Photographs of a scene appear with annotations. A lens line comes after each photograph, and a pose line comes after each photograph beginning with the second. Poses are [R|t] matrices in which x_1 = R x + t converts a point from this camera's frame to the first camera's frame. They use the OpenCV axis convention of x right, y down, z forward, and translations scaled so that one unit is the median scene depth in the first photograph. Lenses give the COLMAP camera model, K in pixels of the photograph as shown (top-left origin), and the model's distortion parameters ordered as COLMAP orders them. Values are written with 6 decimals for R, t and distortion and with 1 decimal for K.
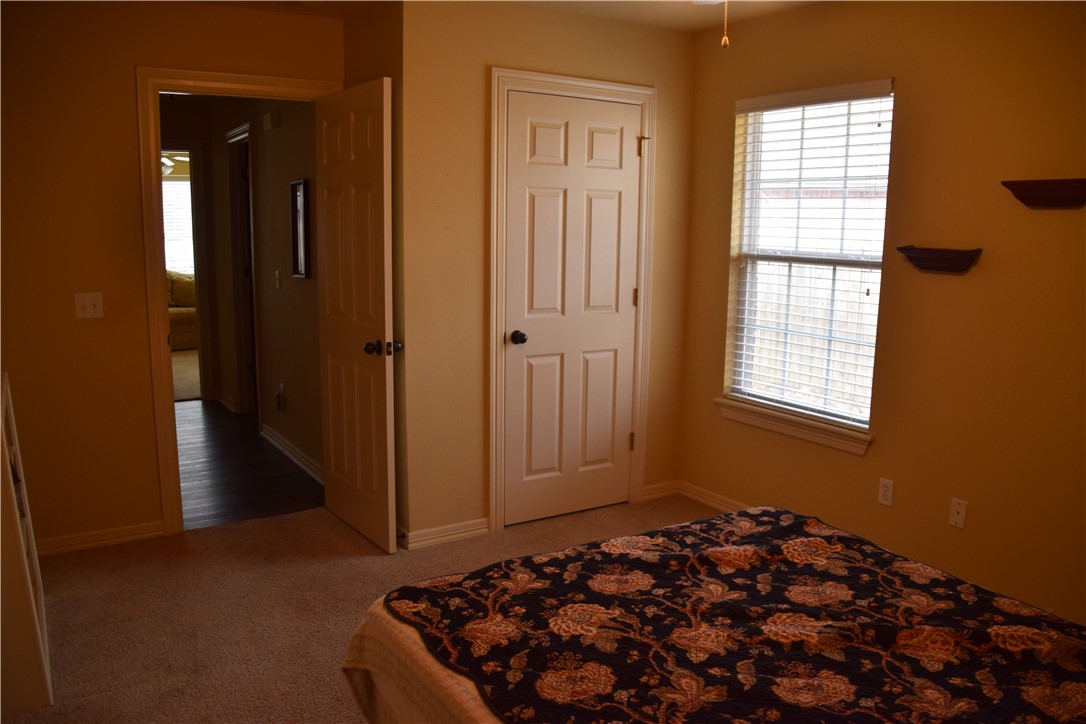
lens RADIAL K [[858.9, 0, 539.9], [0, 858.9, 377.5], [0, 0, 1]] dist [-0.180280, 0.141292]
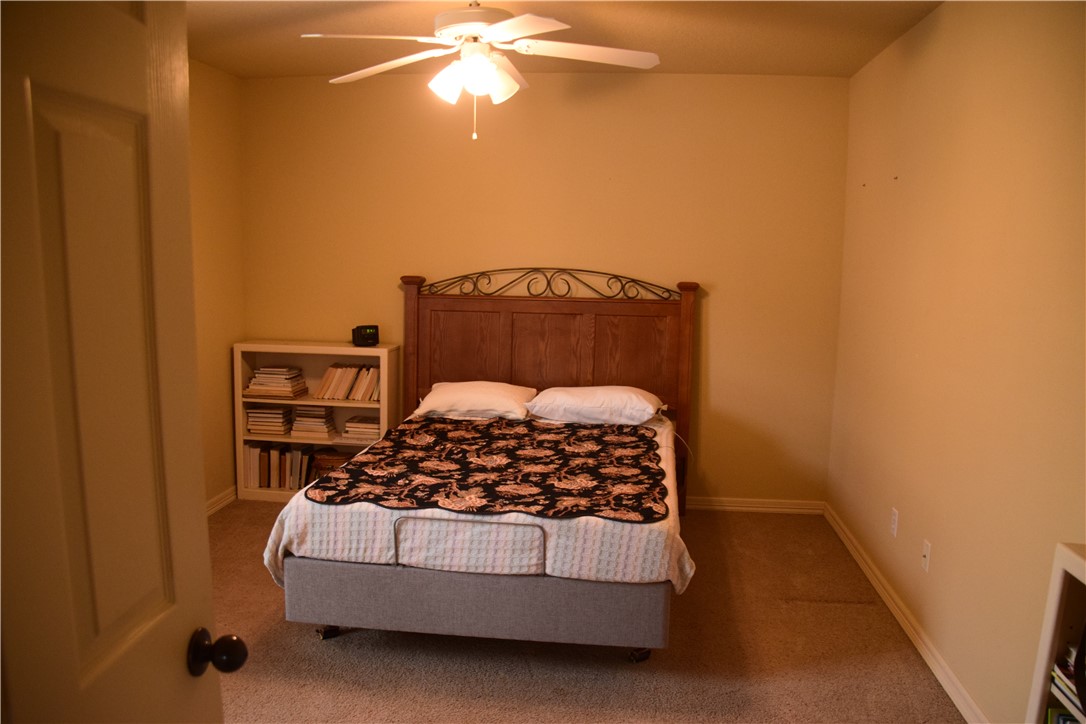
lens RADIAL K [[858.9, 0, 539.9], [0, 858.9, 377.5], [0, 0, 1]] dist [-0.180280, 0.141292]
pose [[-0.773243, -0.123212, 0.622025, -0.936113], [0.086051, 0.951478, 0.295441, -0.432107], [-0.628244, 0.281973, -0.725121, 2.216944]]
